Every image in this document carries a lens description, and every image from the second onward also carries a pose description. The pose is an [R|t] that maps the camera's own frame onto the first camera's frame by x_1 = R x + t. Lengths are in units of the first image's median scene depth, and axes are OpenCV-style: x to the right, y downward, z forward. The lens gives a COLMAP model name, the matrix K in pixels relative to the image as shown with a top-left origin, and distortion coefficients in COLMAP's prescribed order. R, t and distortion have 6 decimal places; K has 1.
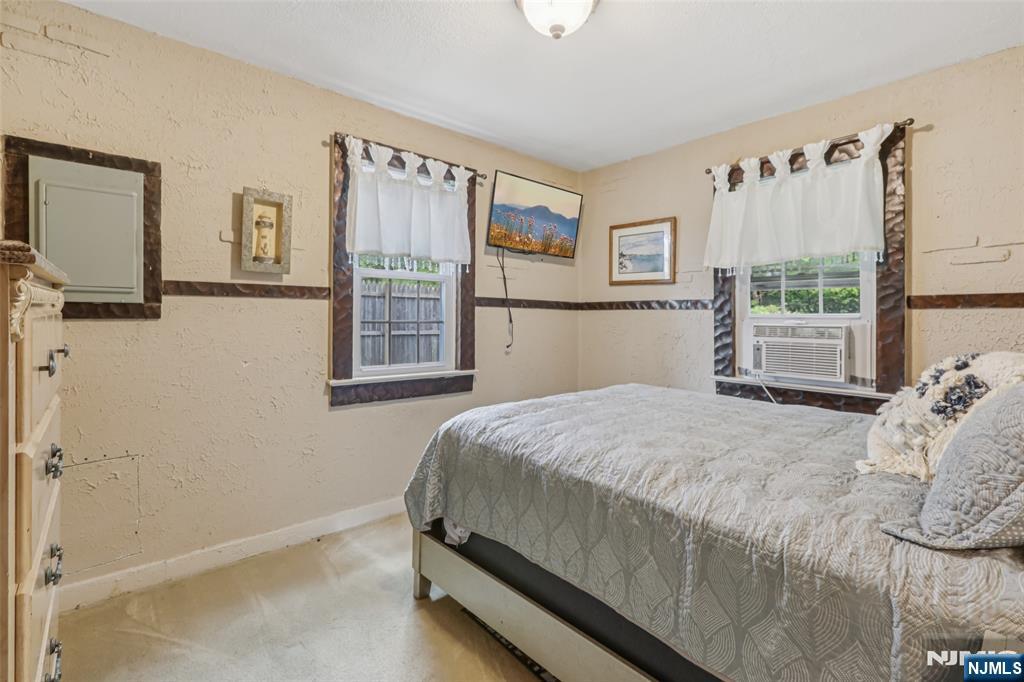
lens RADIAL K [[470.1, 0, 530.6], [0, 470.1, 318.5], [0, 0, 1]] dist [0.000100, 0.000692]
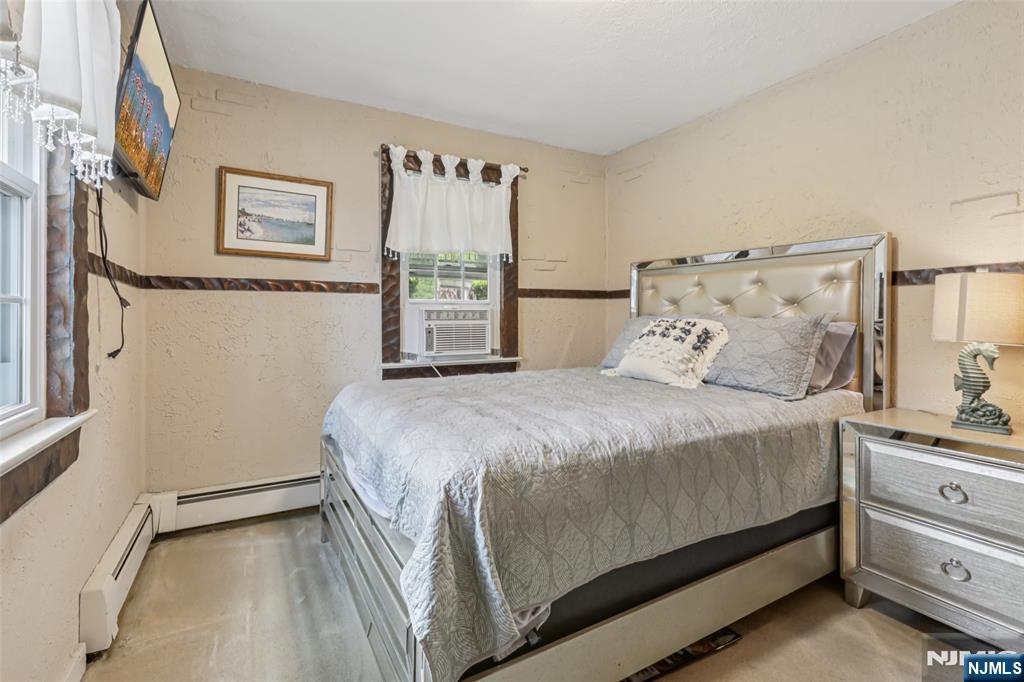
lens RADIAL K [[470.1, 0, 509.0], [0, 470.1, 315.3], [0, 0, 1]] dist [0.000100, 0.000692]
pose [[0.234054, -0.005489, 0.972208, -0.515305], [0.004660, 0.999979, 0.004524, 0.022849], [-0.972212, 0.003471, 0.234075, 0.574731]]
